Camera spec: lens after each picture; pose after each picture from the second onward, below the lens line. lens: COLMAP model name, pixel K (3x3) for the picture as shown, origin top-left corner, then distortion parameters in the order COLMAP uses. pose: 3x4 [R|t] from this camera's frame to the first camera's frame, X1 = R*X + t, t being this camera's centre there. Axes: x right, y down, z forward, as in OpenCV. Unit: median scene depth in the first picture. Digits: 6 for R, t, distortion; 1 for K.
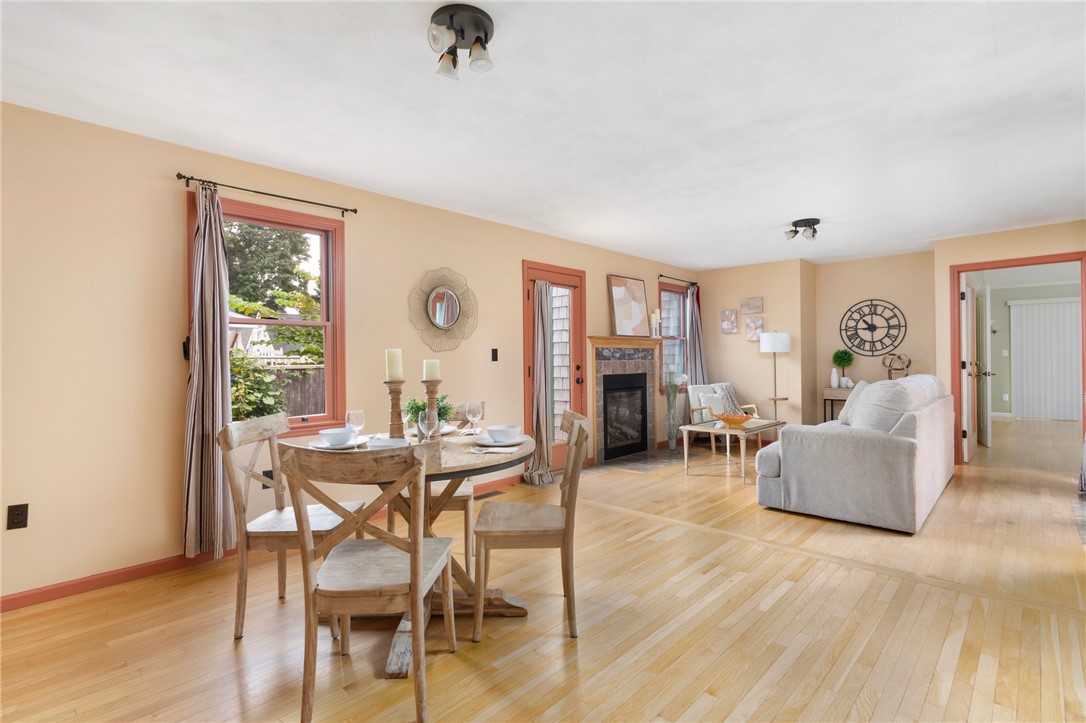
lens RADIAL K [[524.3, 0, 540.5], [0, 524.3, 359.9], [0, 0, 1]] dist [-0.000386, 0.001429]
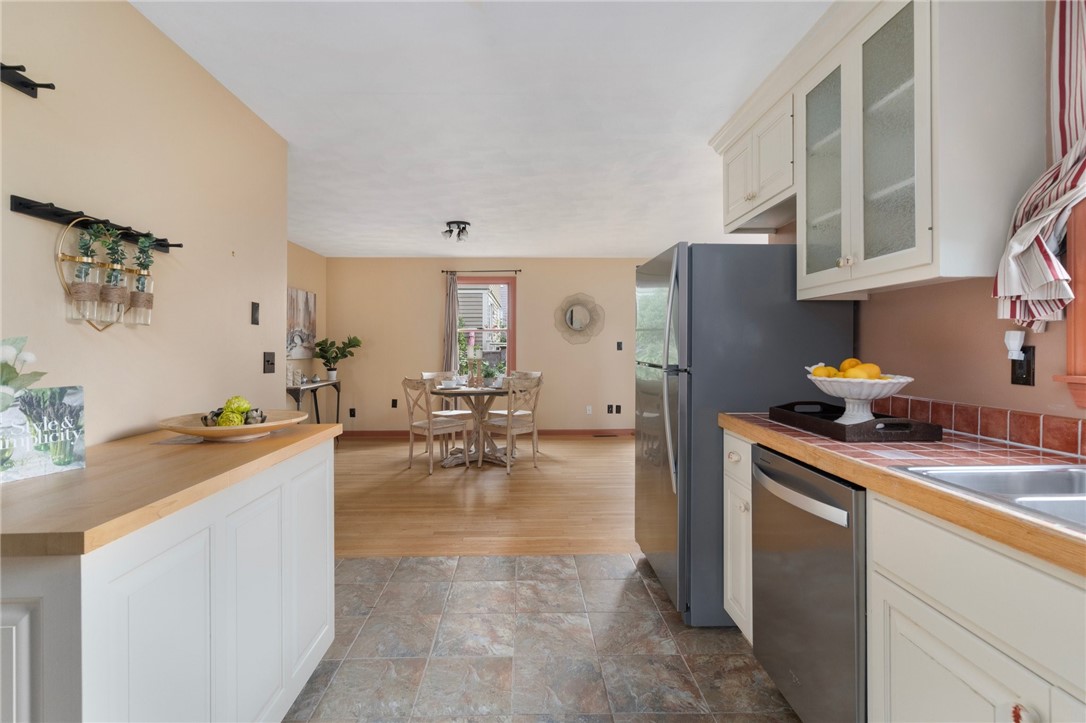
lens RADIAL K [[524.3, 0, 539.6], [0, 524.3, 344.2], [0, 0, 1]] dist [-0.000386, 0.001429]
pose [[0.699564, 0.007096, -0.714535, 0.606520], [-0.006458, 0.999973, 0.003607, -0.013518], [0.714541, 0.002091, 0.699591, -0.162378]]
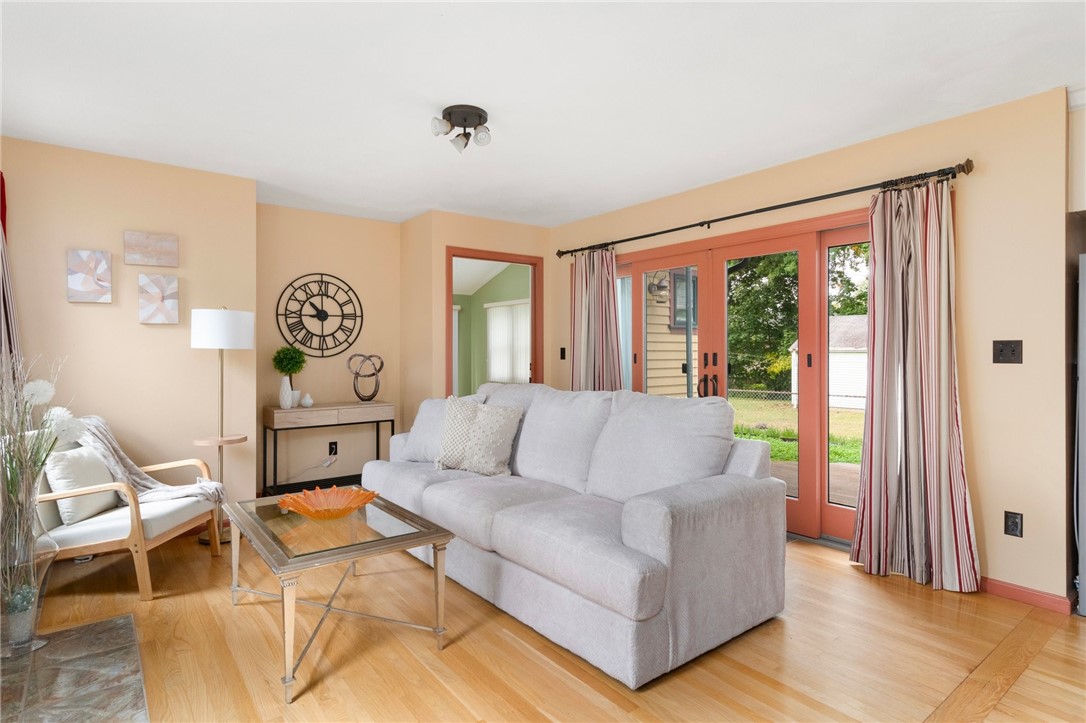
lens RADIAL K [[574.7, 0, 540.0], [0, 574.7, 351.6], [0, 0, 1]] dist [0.005099, 0.000009]
pose [[0.163002, 0.012272, 0.986549, -0.055734], [-0.001430, 0.999925, -0.012202, -0.005655], [-0.986625, 0.000578, 0.163008, 0.615240]]
